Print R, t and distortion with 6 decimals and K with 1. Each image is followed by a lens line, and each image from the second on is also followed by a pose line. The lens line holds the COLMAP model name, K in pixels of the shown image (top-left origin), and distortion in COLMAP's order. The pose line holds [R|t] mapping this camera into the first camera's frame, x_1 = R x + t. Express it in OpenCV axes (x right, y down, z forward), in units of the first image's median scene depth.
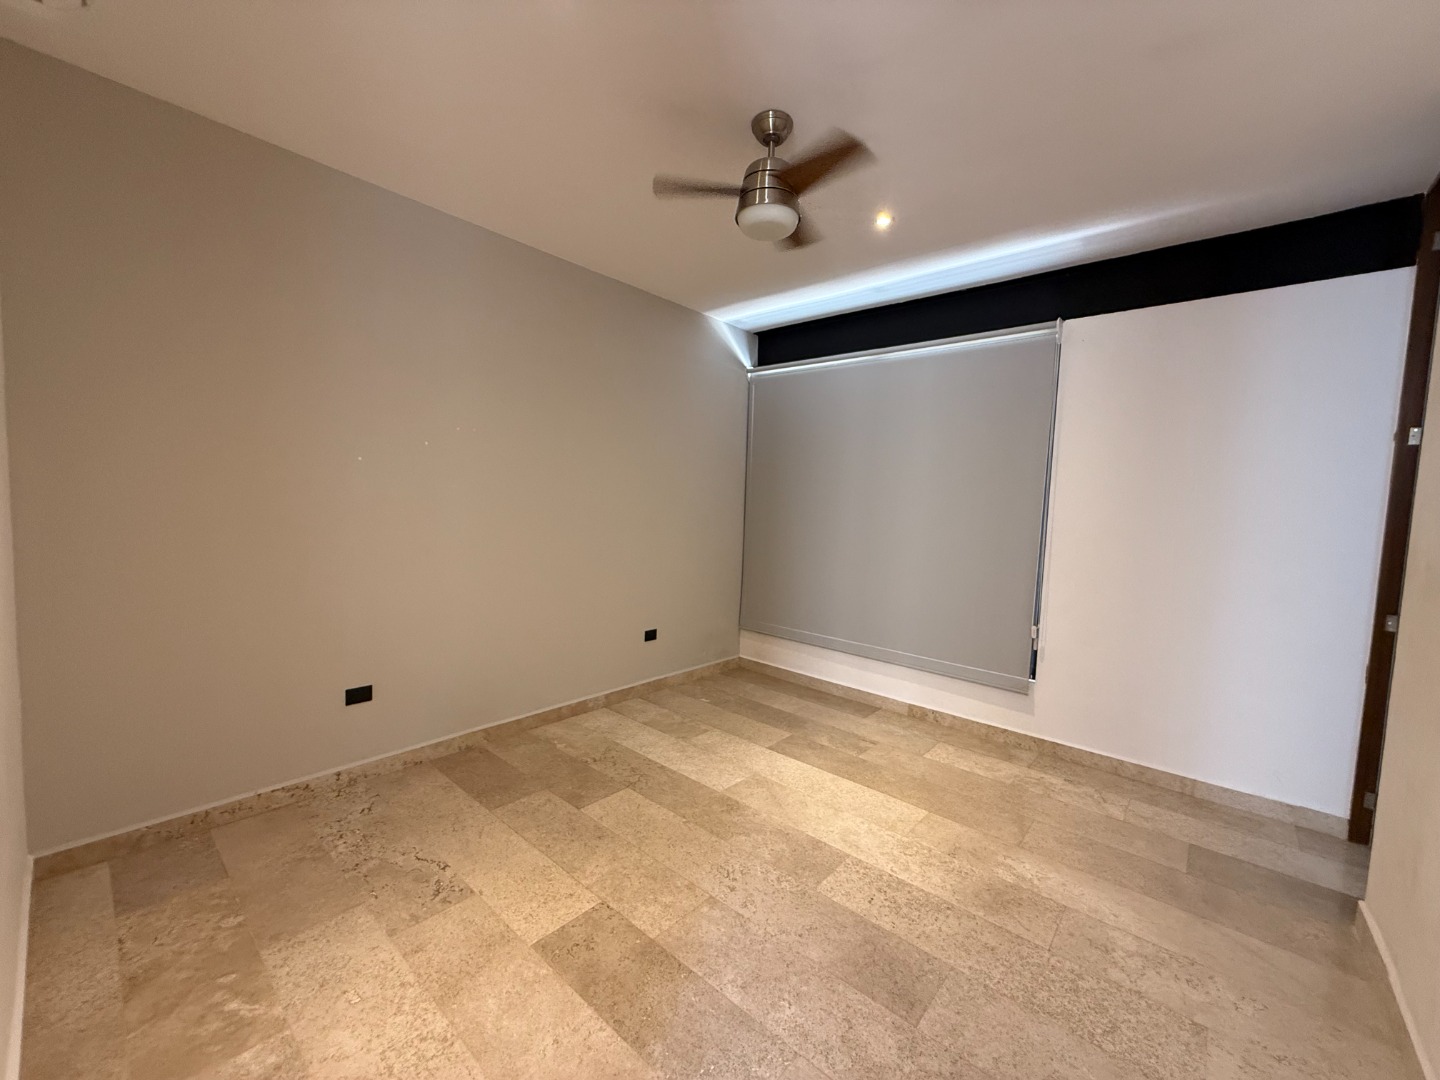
lens RADIAL K [[572.9, 0, 716.3], [0, 572.9, 540.4], [0, 0, 1]] dist [-0.000884, 0.000533]
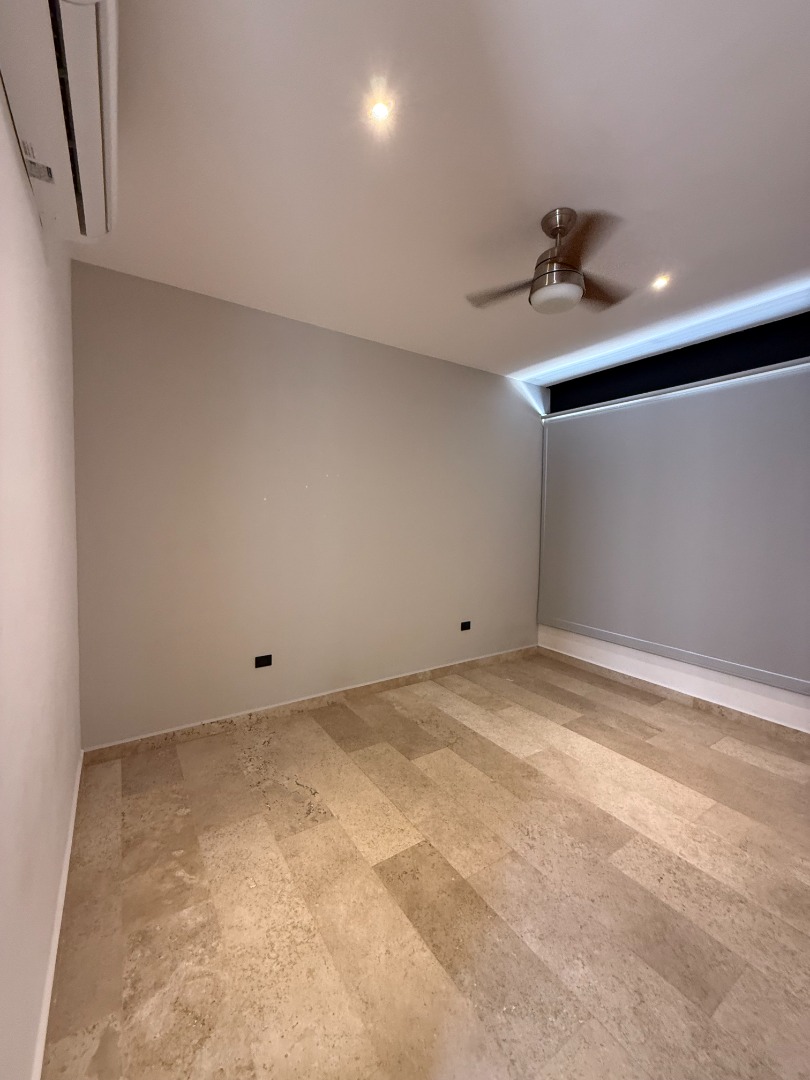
lens RADIAL K [[429.7, 0, 404.3], [0, 429.7, 535.9], [0, 0, 1]] dist [-0.000884, 0.000533]
pose [[0.965978, -0.009310, -0.258458, 0.009124], [0.002000, 0.999591, -0.028532, -0.020656], [0.258618, 0.027045, 0.965601, 0.038865]]
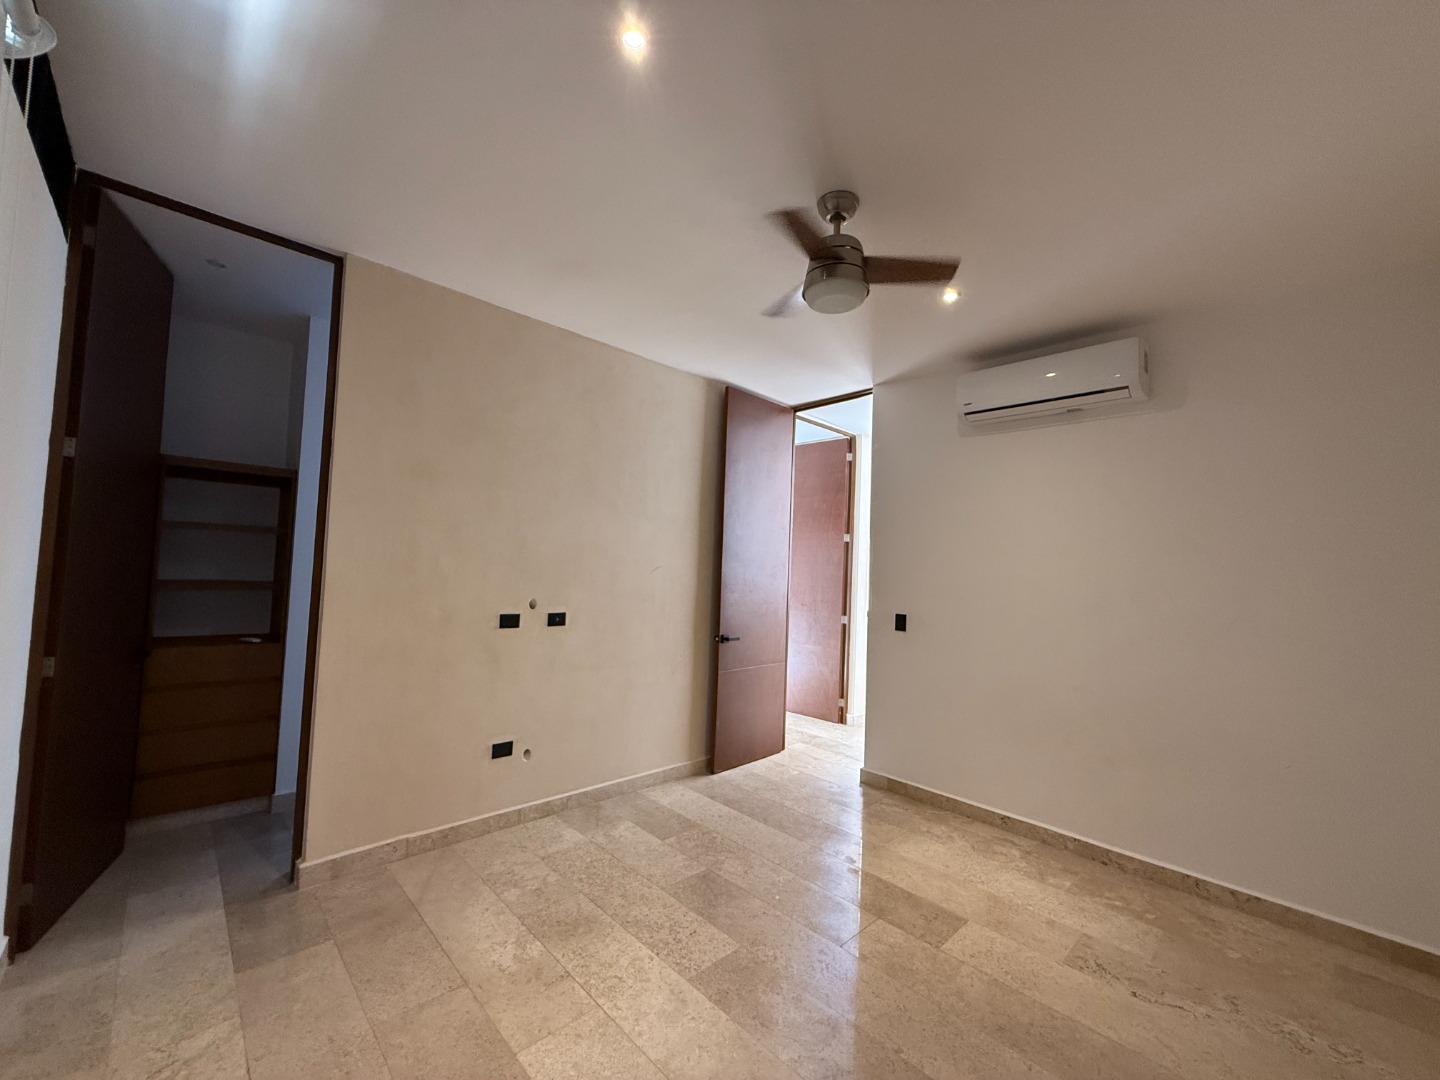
lens RADIAL K [[572.9, 0, 718.2], [0, 572.9, 540.8], [0, 0, 1]] dist [-0.000884, 0.000533]
pose [[-0.993603, -0.070681, 0.088076, 0.174689], [-0.068697, 0.997315, 0.025364, -0.147200], [-0.089632, 0.019152, -0.995791, 2.027998]]
